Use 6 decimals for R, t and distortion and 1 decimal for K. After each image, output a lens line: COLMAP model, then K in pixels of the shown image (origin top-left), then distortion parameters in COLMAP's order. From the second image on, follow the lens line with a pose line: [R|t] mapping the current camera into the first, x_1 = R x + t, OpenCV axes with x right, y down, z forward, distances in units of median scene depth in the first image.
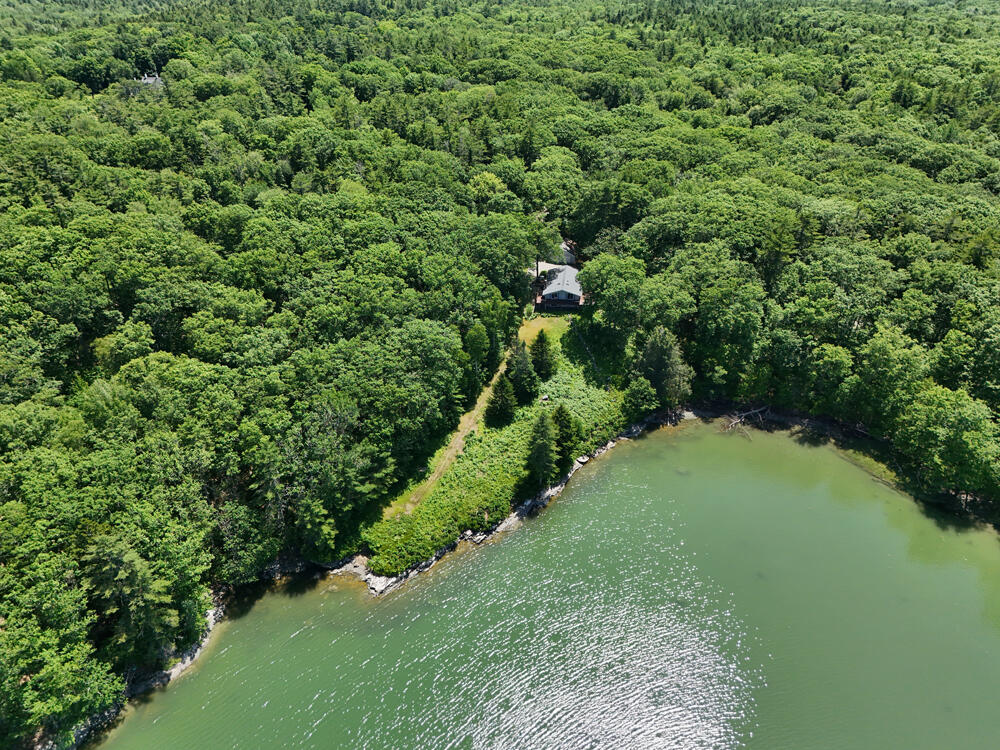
lens RADIAL K [[1012.1, 0, 501.8], [0, 1012.1, 374.5], [0, 0, 1]] dist [0.021131, 0.000000]
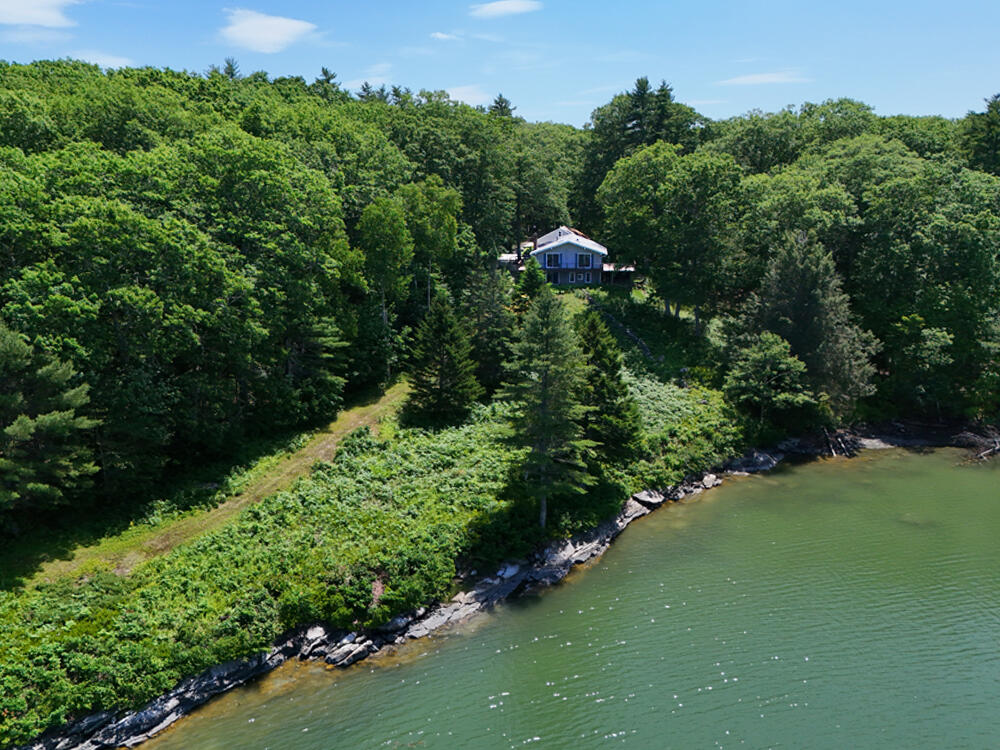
lens RADIAL K [[1012.1, 0, 496.1], [0, 1012.1, 375.8], [0, 0, 1]] dist [0.021131, 0.000000]
pose [[0.999755, -0.003037, 0.021947, 0.013788], [0.010171, 0.942927, -0.332844, 0.170864], [-0.019684, 0.332986, 0.942726, 0.634804]]
